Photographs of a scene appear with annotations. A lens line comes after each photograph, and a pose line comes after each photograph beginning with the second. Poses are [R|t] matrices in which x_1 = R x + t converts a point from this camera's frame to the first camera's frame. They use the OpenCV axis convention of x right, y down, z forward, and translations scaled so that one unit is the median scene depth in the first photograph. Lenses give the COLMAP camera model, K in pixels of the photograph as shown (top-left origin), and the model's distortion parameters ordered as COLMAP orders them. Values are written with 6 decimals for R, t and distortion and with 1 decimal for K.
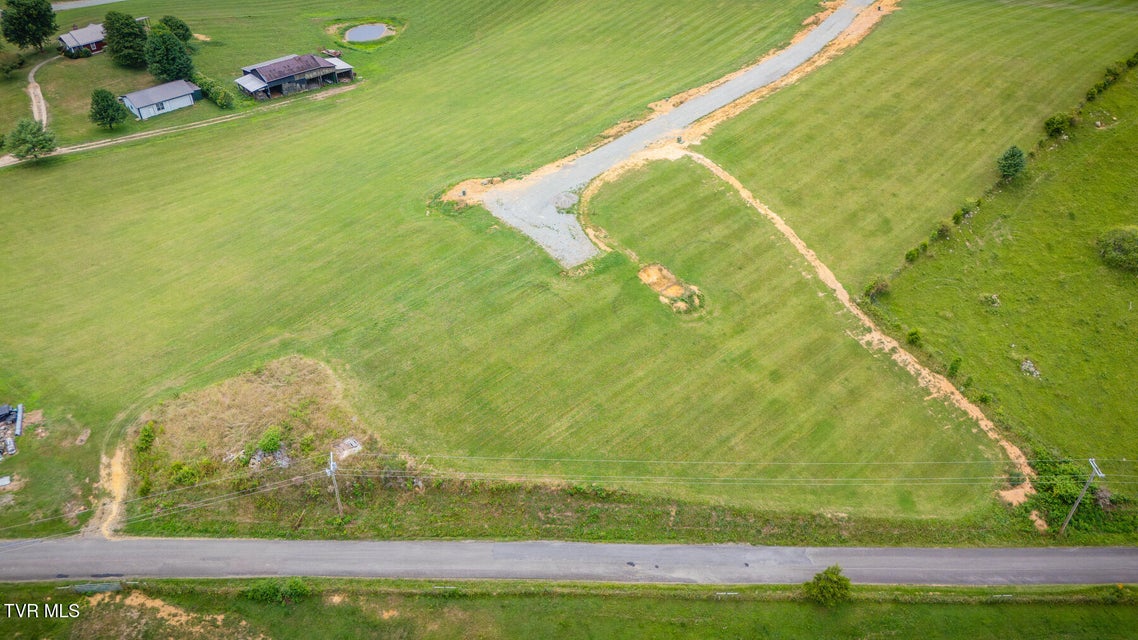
lens RADIAL K [[839.2, 0, 565.1], [0, 839.2, 319.2], [0, 0, 1]] dist [0.071153, -0.074683]
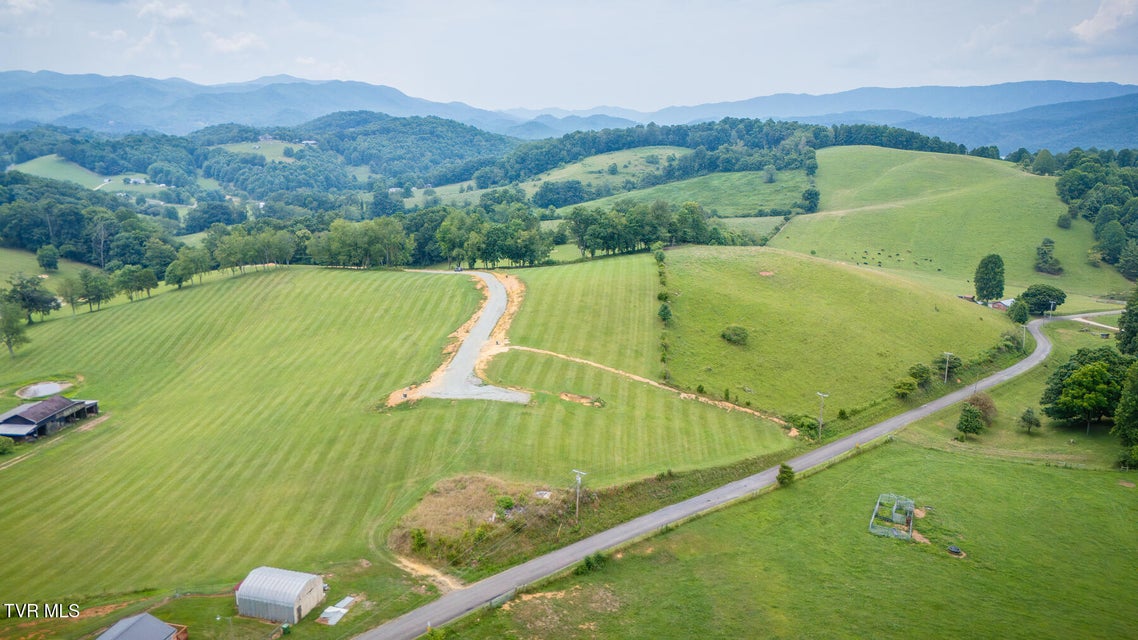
lens RADIAL K [[836.9, 0, 565.2], [0, 836.9, 314.5], [0, 0, 1]] dist [0.108637, -0.169583]
pose [[0.734043, -0.154945, 0.661190, -0.928498], [0.418617, 0.869882, -0.260891, 0.223790], [-0.534734, 0.468291, 0.703394, -0.158862]]
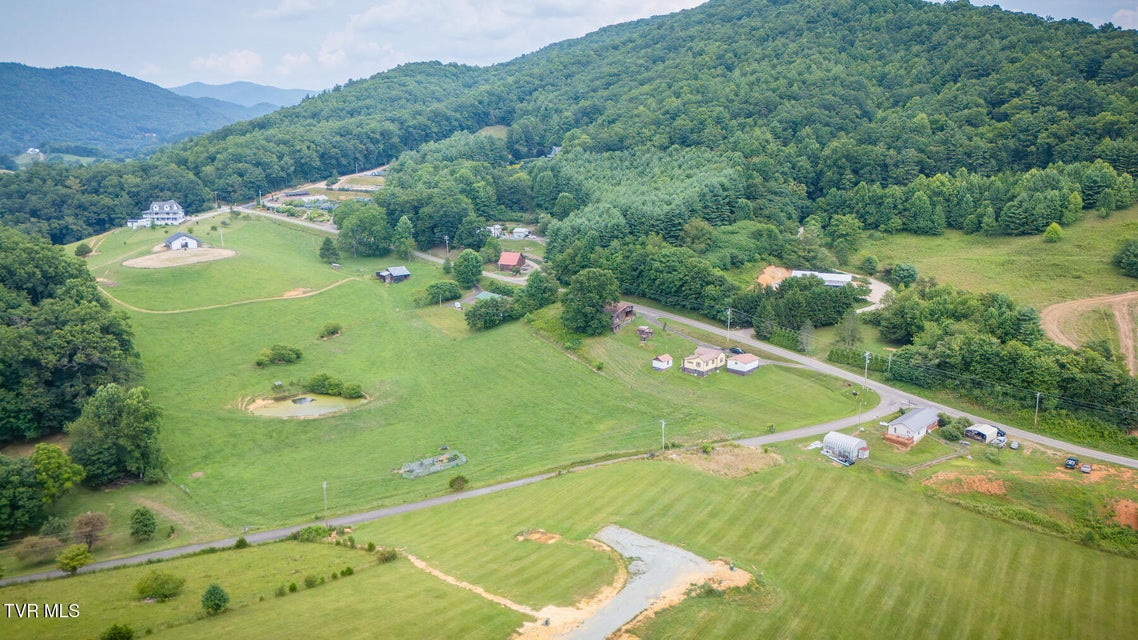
lens RADIAL K [[836.9, 0, 565.2], [0, 836.9, 314.5], [0, 0, 1]] dist [0.108637, -0.169583]
pose [[-0.980313, 0.040563, -0.193239, 0.346002], [-0.125341, 0.628355, 0.767763, -1.386564], [0.152566, 0.776868, -0.610900, 1.618759]]
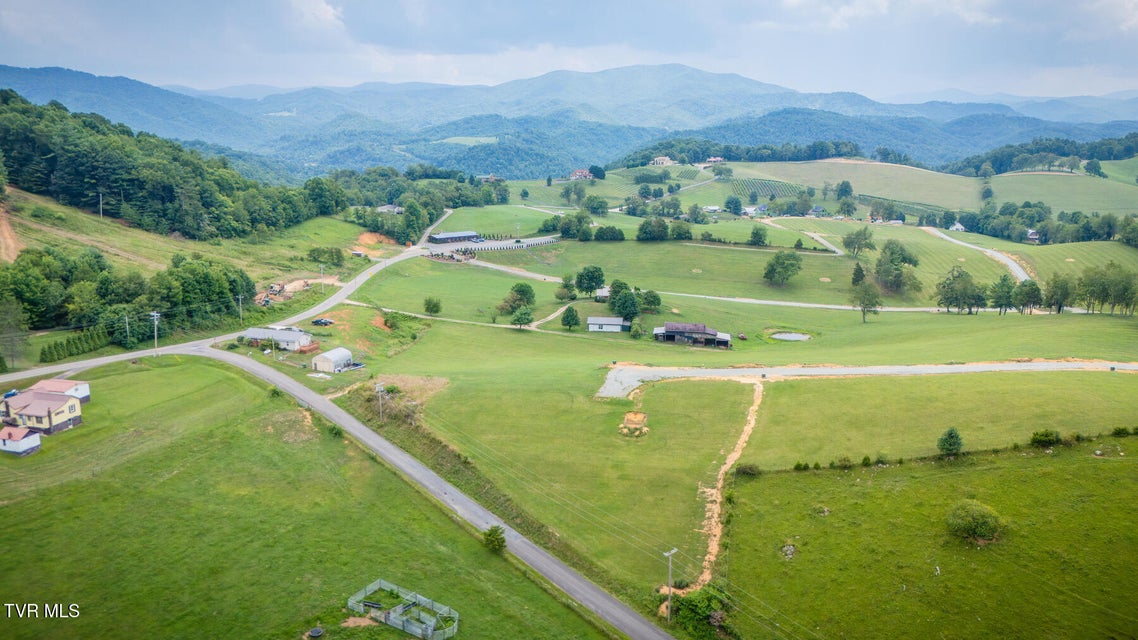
lens RADIAL K [[836.9, 0, 565.2], [0, 836.9, 314.5], [0, 0, 1]] dist [0.108637, -0.169583]
pose [[0.624896, 0.166958, -0.762647, 1.178999], [-0.483900, 0.849419, -0.210542, 0.173917], [0.612655, 0.500611, 0.611590, -0.080994]]
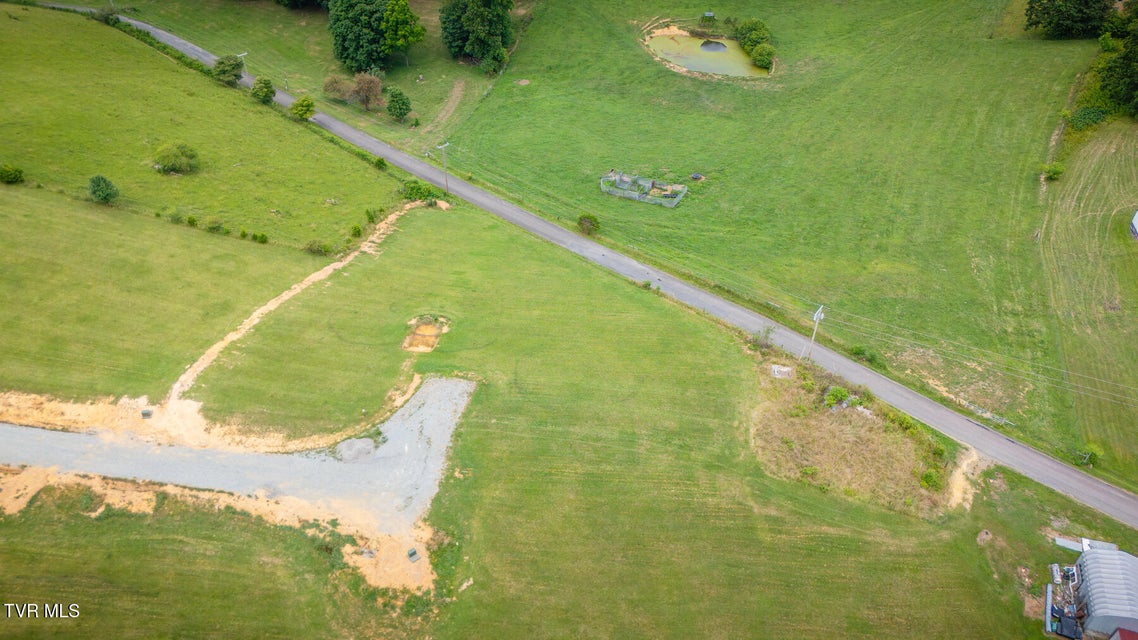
lens RADIAL K [[839.2, 0, 565.1], [0, 839.2, 319.2], [0, 0, 1]] dist [0.071153, -0.074683]
pose [[-0.660893, -0.492809, 0.566003, -0.568252], [0.459001, 0.331256, 0.824371, -0.825154], [-0.593749, 0.804617, 0.007276, 0.902815]]
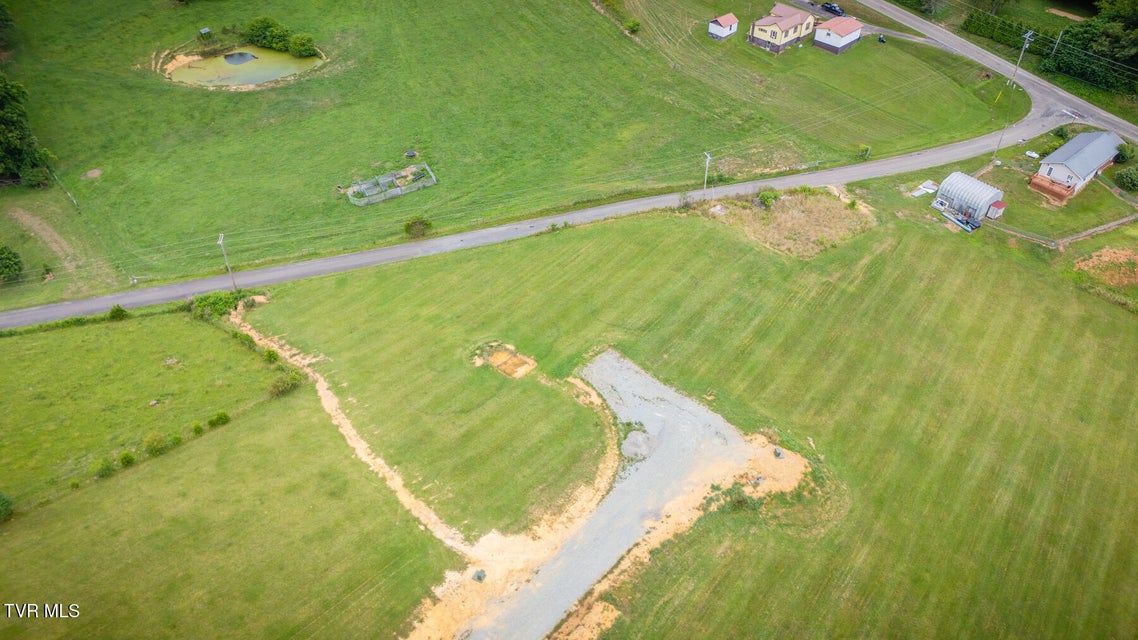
lens RADIAL K [[839.2, 0, 565.1], [0, 839.2, 319.2], [0, 0, 1]] dist [0.071153, -0.074683]
pose [[-0.991734, 0.075664, -0.103631, 0.155755], [-0.087666, 0.190201, 0.977823, -1.031024], [0.093697, 0.978825, -0.181995, 1.168771]]
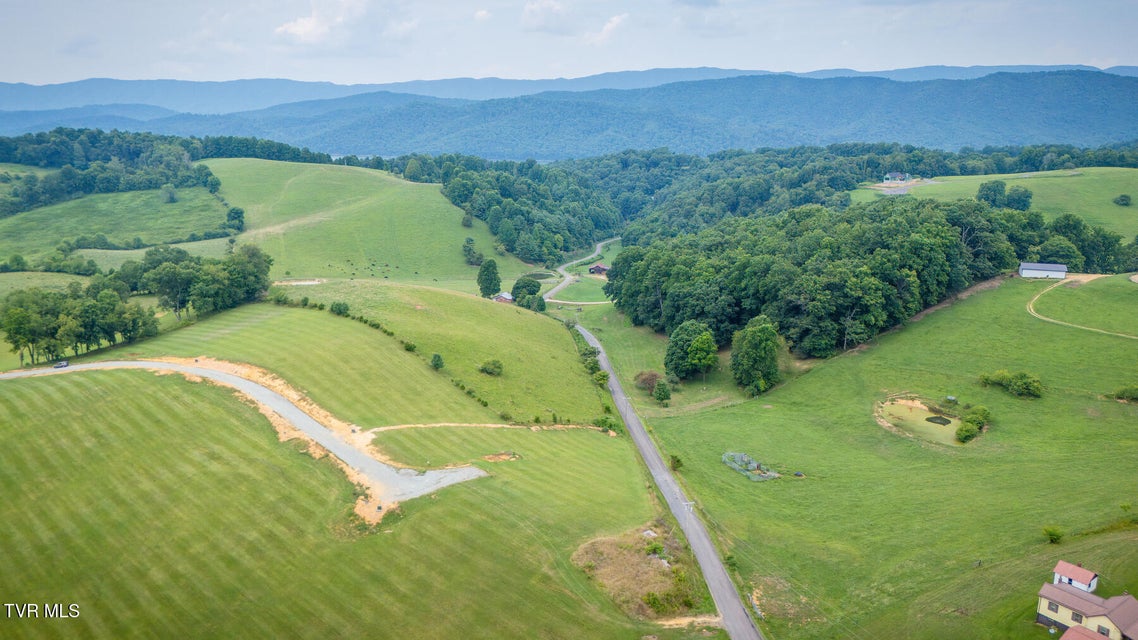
lens RADIAL K [[836.9, 0, 565.2], [0, 836.9, 314.5], [0, 0, 1]] dist [0.108637, -0.169583]
pose [[-0.005421, -0.235767, 0.971794, -1.495118], [0.615603, 0.765046, 0.189042, -0.513443], [-0.788038, 0.599265, 0.140992, 0.500340]]
